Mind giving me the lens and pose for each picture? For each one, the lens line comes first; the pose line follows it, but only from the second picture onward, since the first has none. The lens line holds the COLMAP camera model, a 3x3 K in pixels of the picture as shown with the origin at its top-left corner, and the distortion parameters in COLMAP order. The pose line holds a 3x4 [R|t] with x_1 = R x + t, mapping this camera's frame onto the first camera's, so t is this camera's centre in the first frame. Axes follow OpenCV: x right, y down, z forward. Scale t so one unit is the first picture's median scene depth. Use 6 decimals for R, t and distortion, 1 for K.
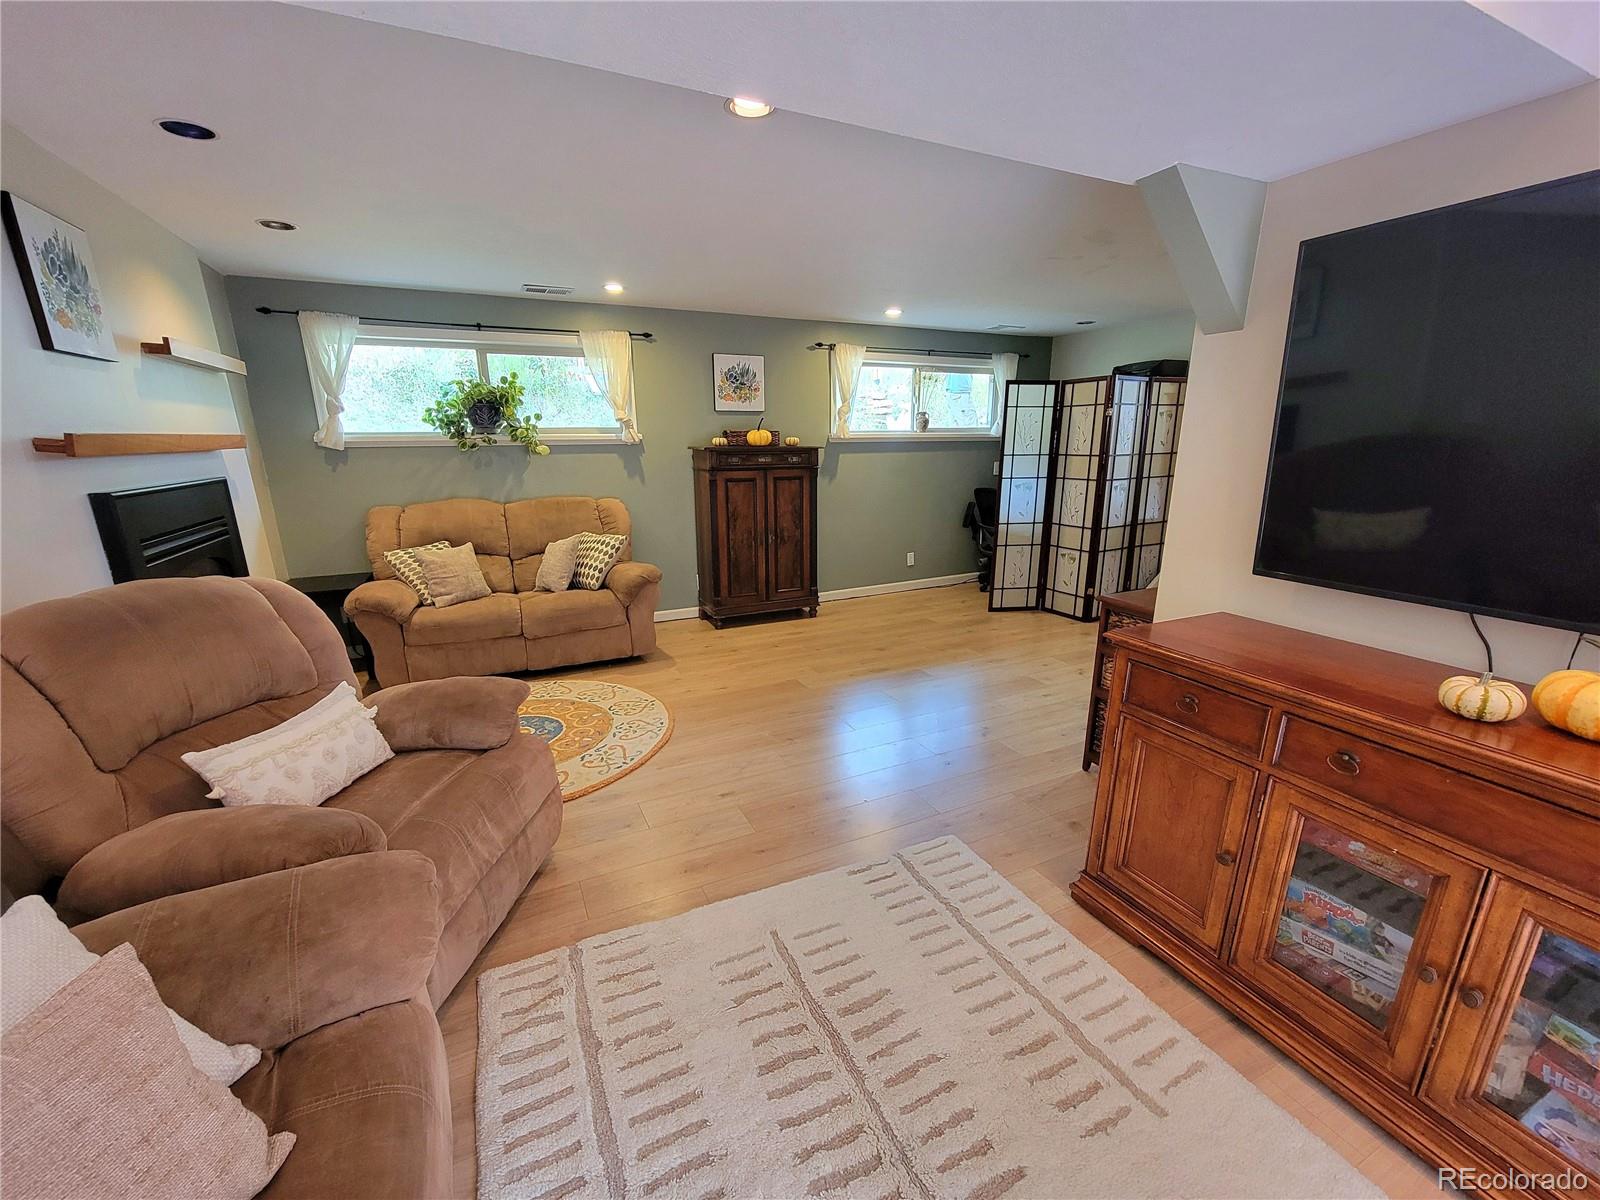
lens RADIAL K [[654.1, 0, 802.7], [0, 654.1, 622.7], [0, 0, 1]] dist [0.001669, 0.000443]
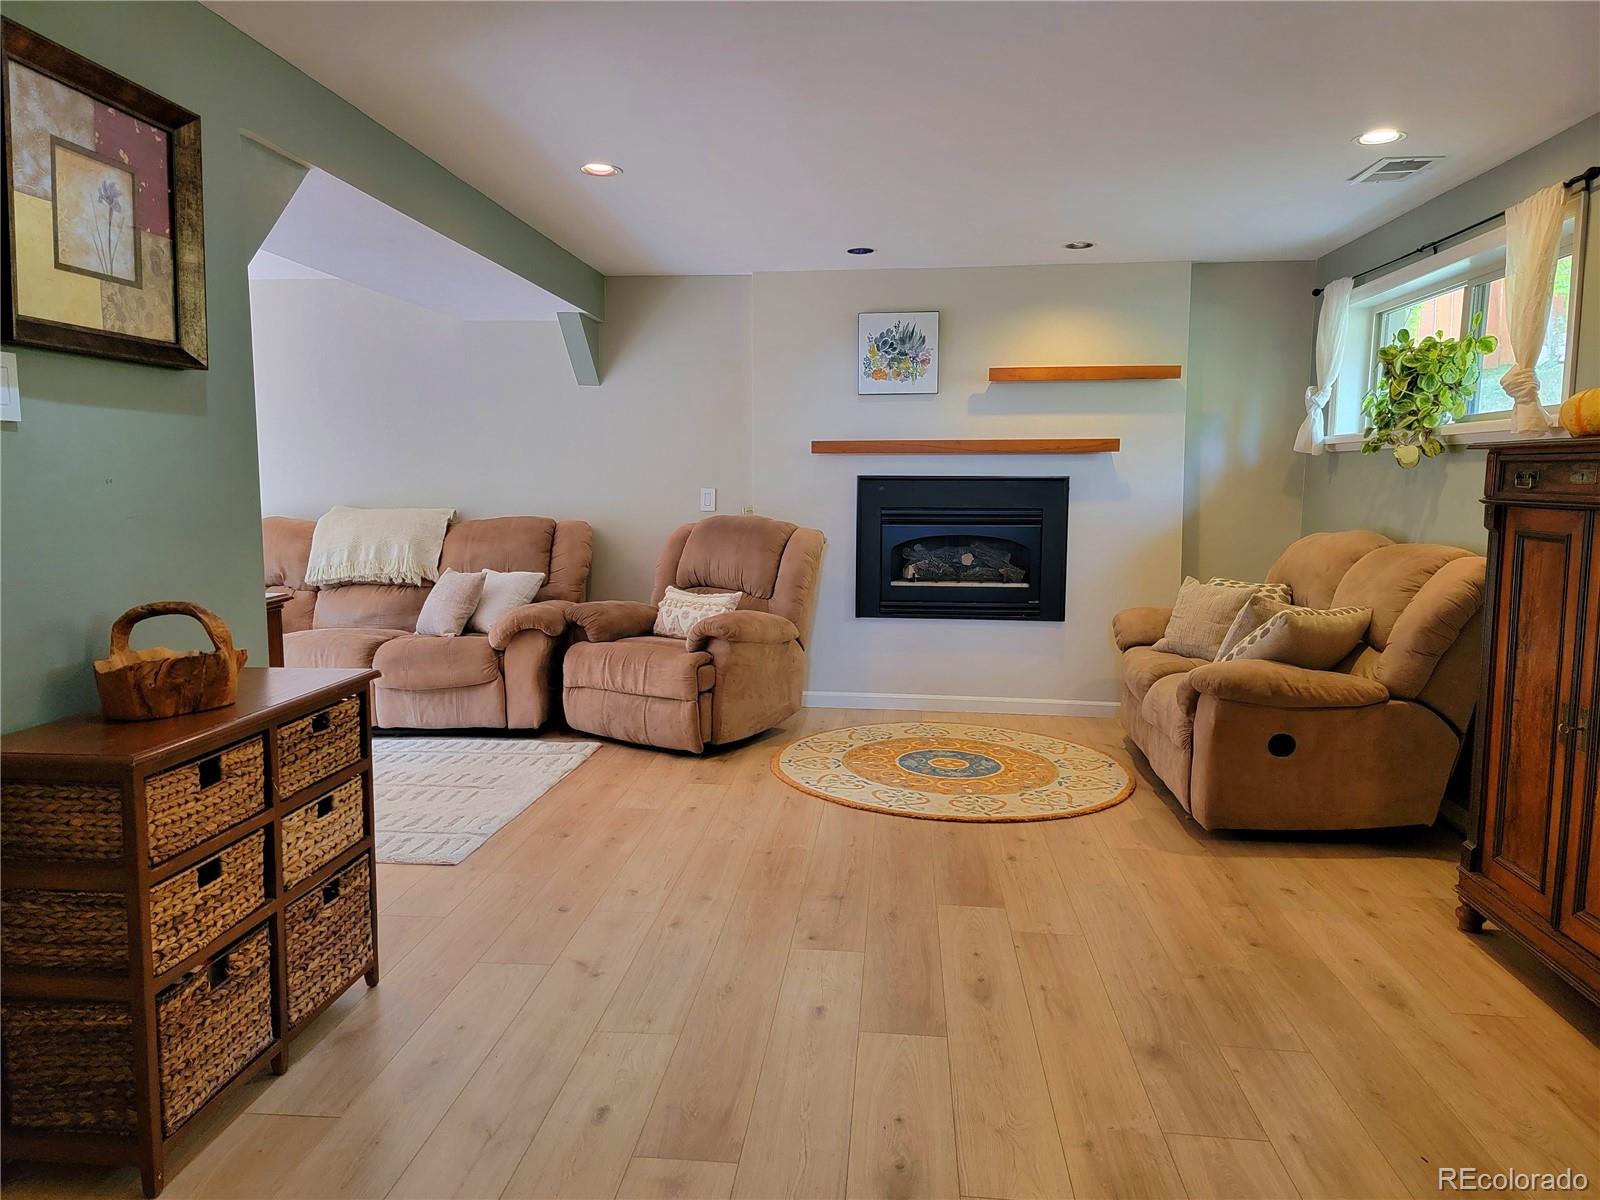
lens RADIAL K [[1131.6, 0, 800.0], [0, 1131.6, 600.0], [0, 0, 1]] dist [0.113474, -0.000447]
pose [[-0.513018, 0.099866, -0.852549, 0.683380], [-0.239670, 0.937044, 0.253984, -0.272792], [0.824240, 0.334628, -0.456785, 1.052882]]
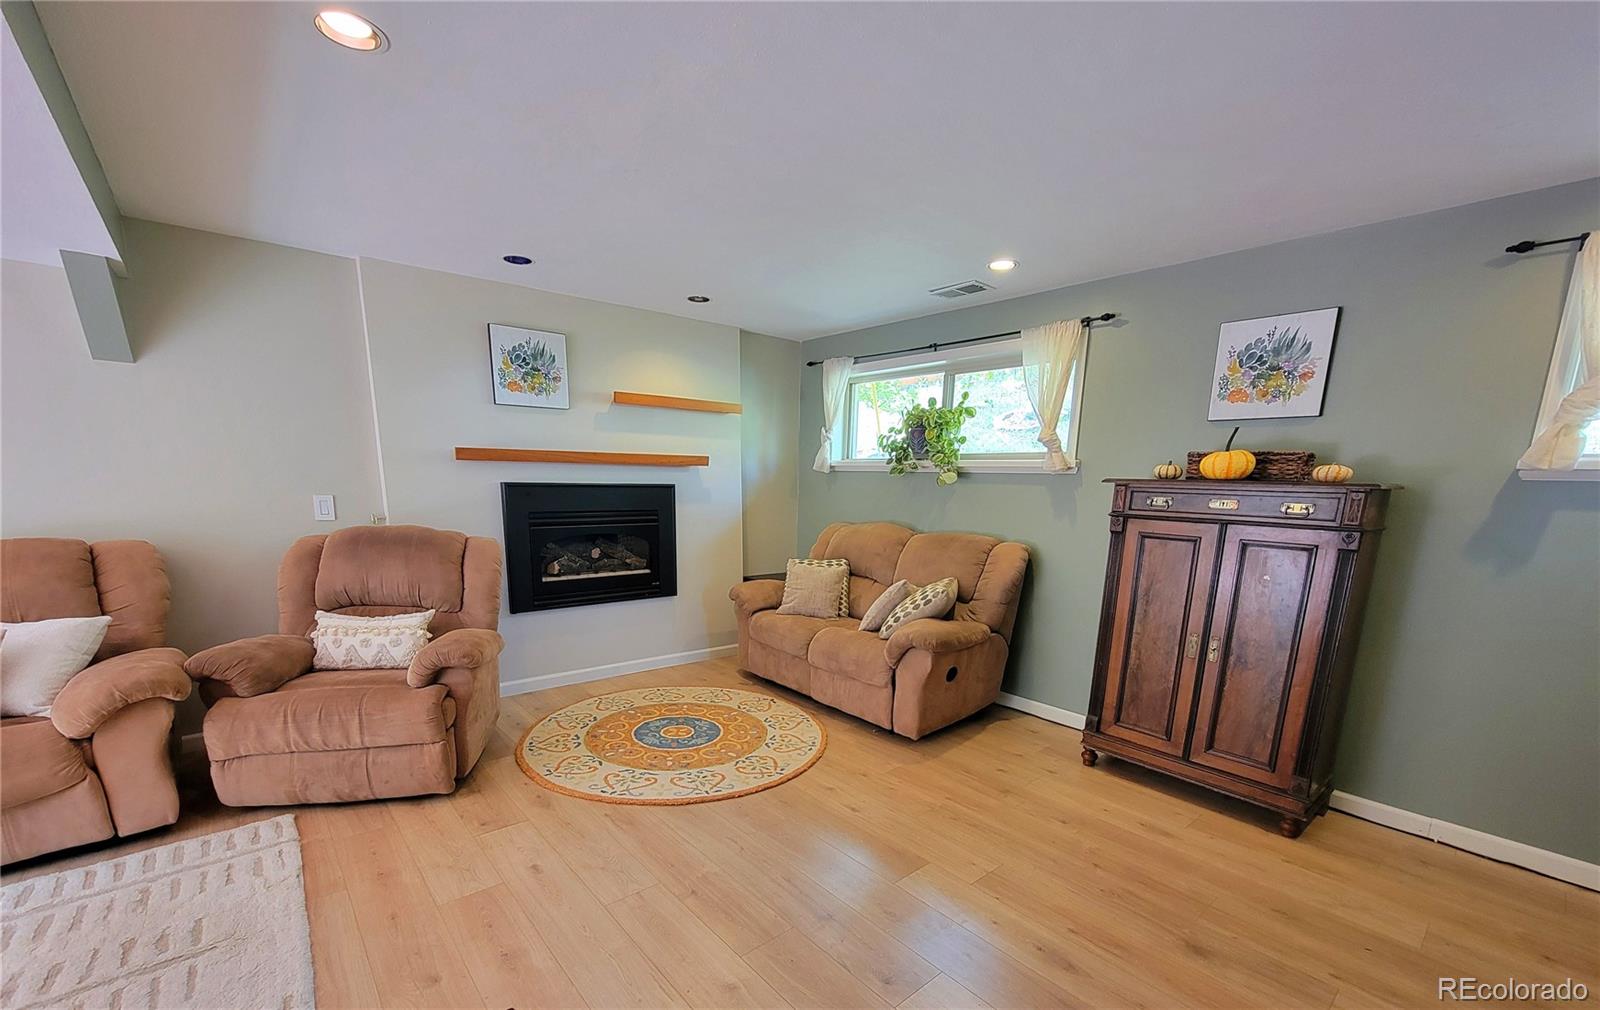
lens RADIAL K [[655.6, 0, 805.1], [0, 655.6, 623.3], [0, 0, 1]] dist [-0.001059, 0.000117]
pose [[0.261924, 0.221890, -0.939234, 0.408187], [-0.287227, 0.947032, 0.143634, -0.148672], [0.921356, 0.232152, 0.311784, 0.589772]]
